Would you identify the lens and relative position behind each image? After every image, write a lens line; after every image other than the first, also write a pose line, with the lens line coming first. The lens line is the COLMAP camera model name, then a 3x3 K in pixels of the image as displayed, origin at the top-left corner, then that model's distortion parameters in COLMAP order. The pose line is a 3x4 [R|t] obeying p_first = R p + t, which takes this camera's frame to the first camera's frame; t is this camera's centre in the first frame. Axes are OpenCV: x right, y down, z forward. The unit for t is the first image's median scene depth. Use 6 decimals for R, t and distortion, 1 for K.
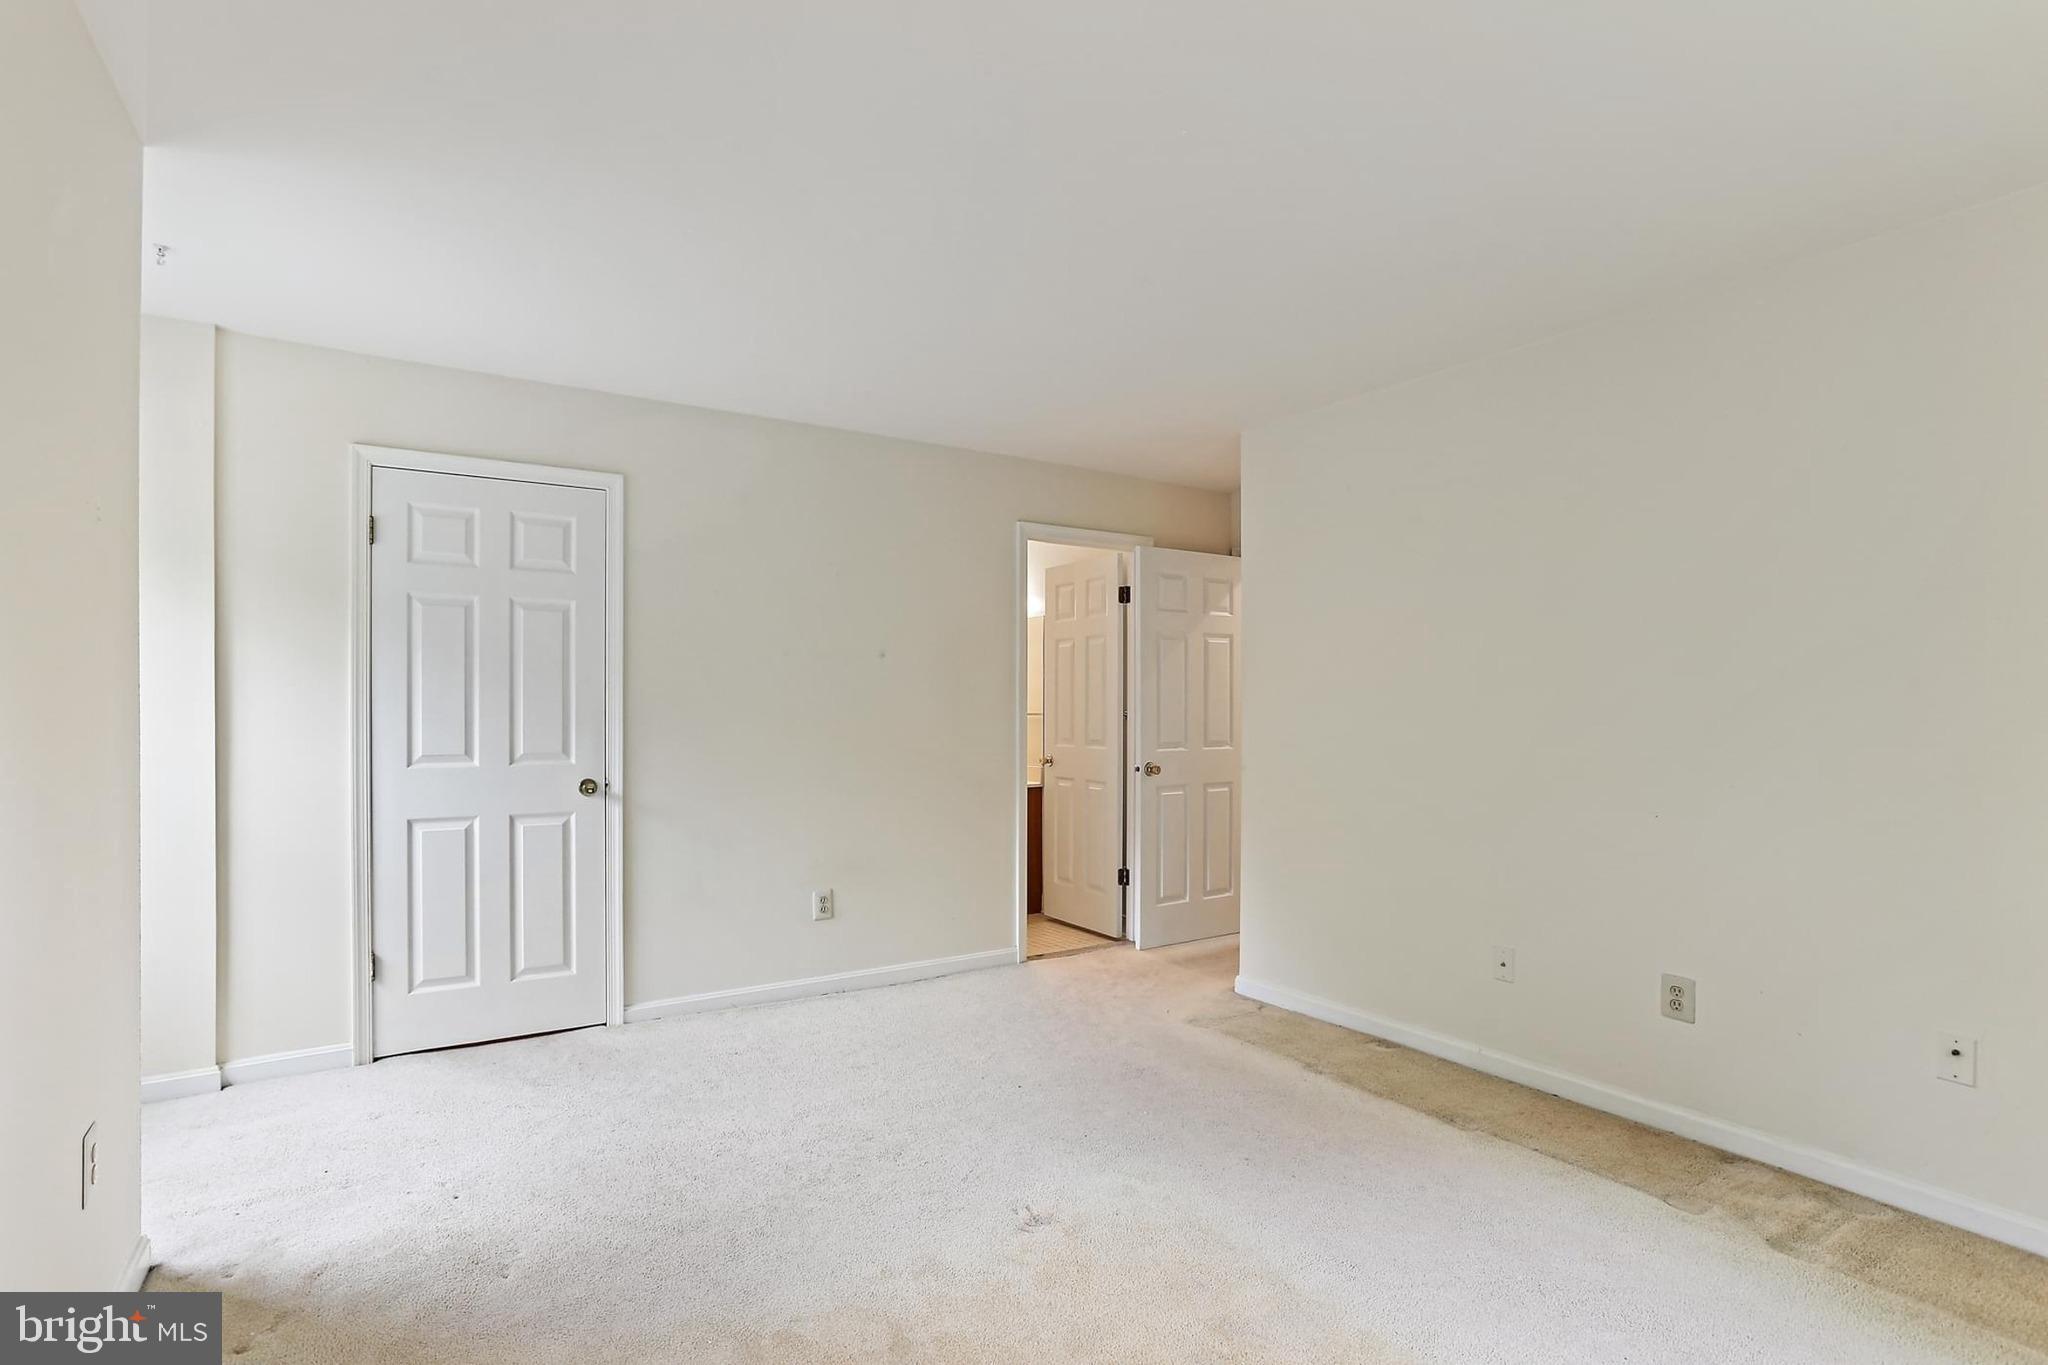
lens RADIAL K [[995.4, 0, 975.9], [0, 995.4, 693.2], [0, 0, 1]] dist [-0.038128, 0.026612]
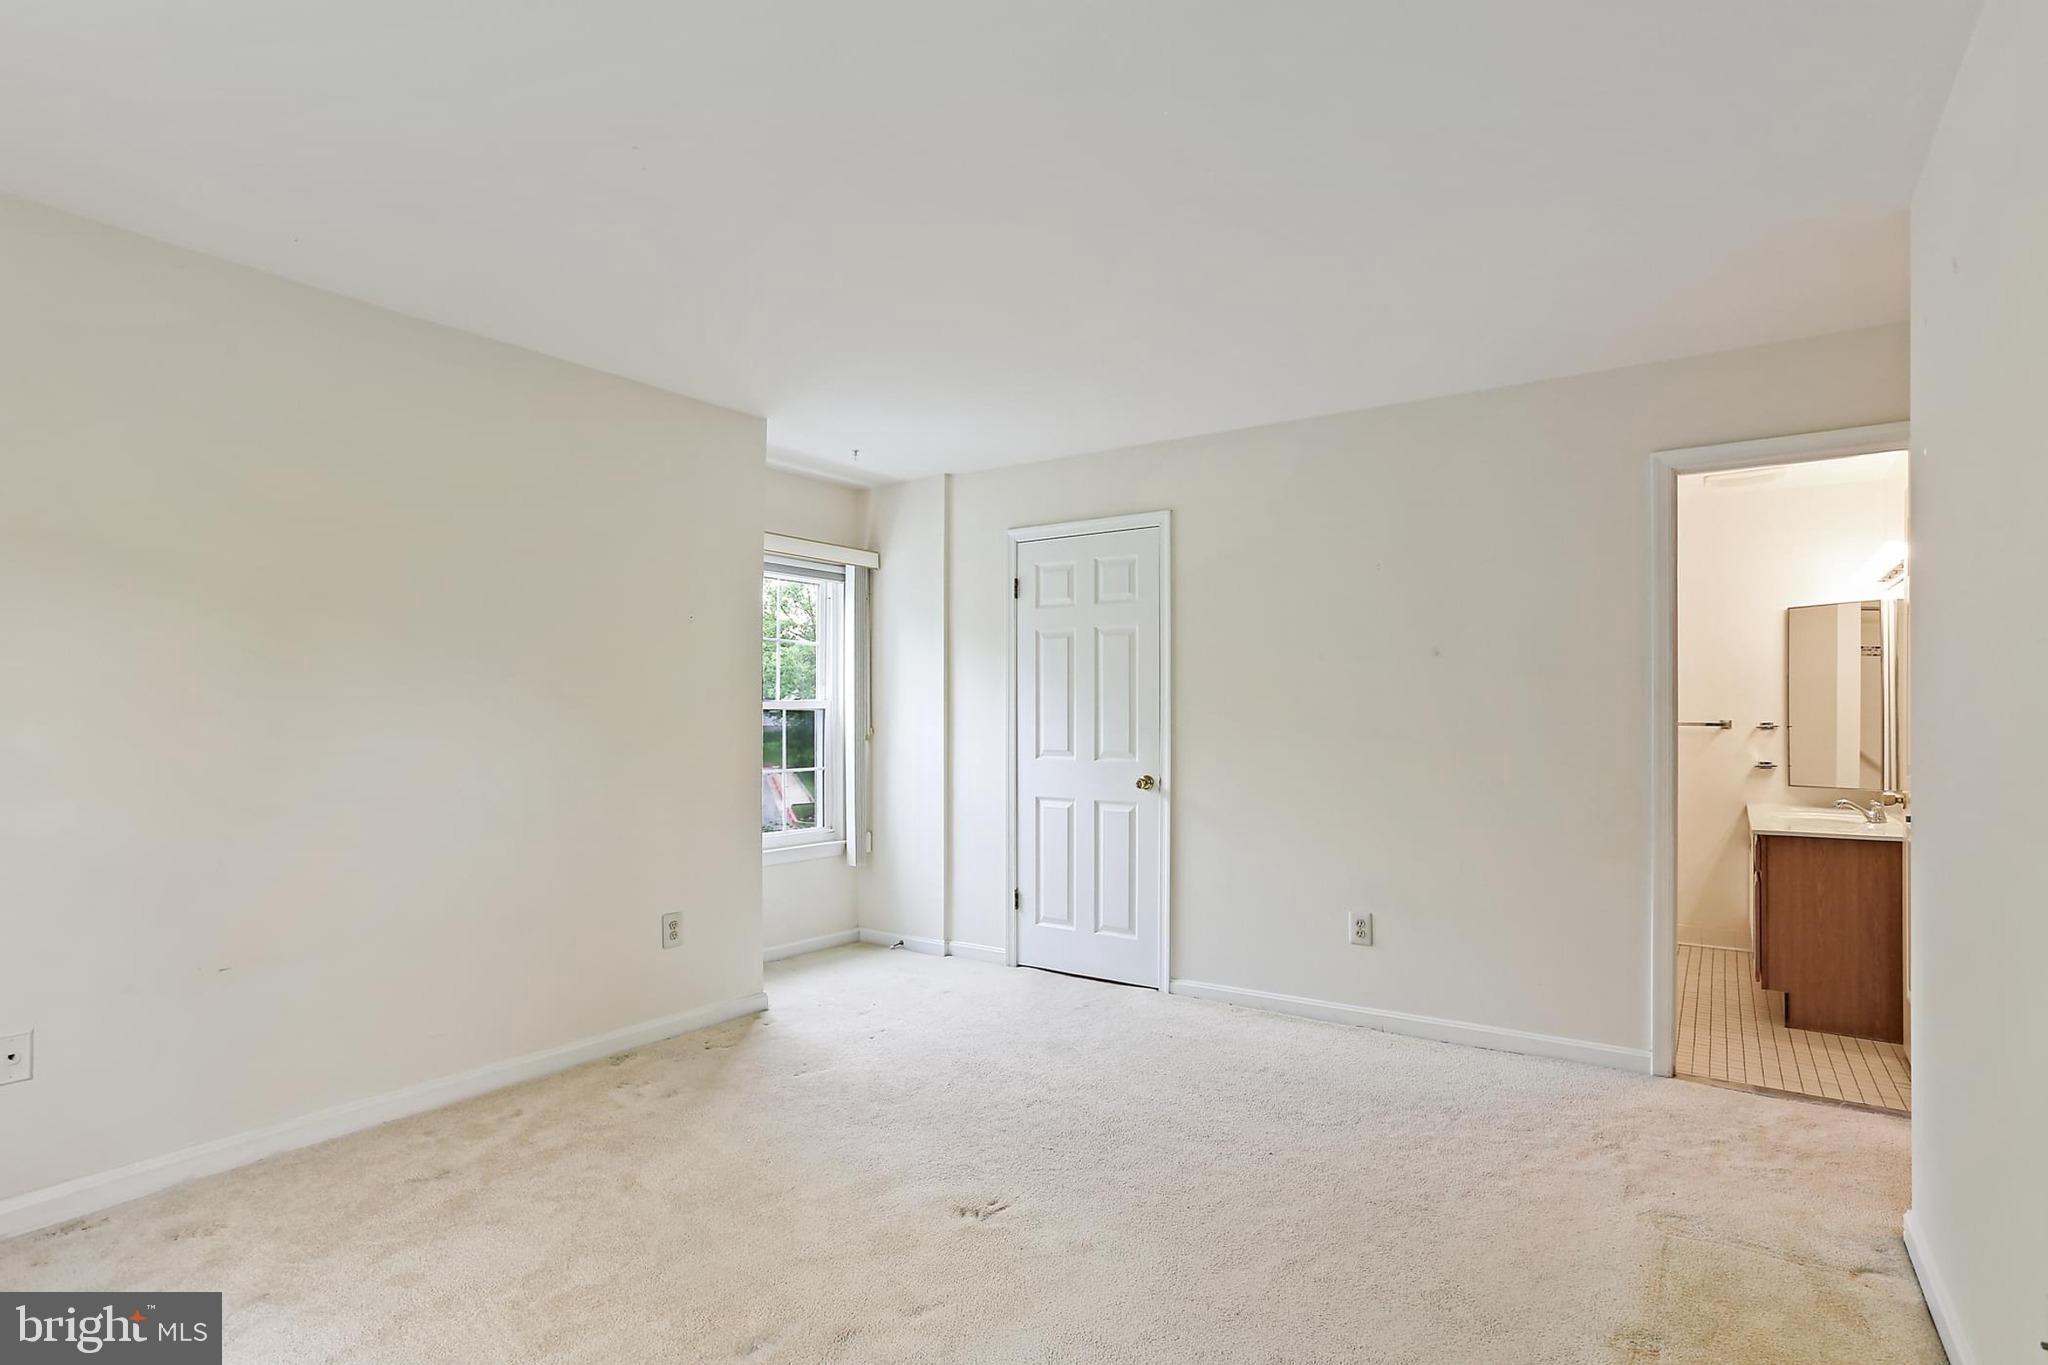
lens RADIAL K [[1001.0, 0, 1032.5], [0, 1001.0, 699.5], [0, 0, 1]] dist [-0.031504, 0.027947]
pose [[0.417938, -0.015867, -0.908337, 0.648886], [0.012637, 0.999852, -0.011652, 0.009143], [0.908388, -0.006609, 0.418077, 0.393780]]
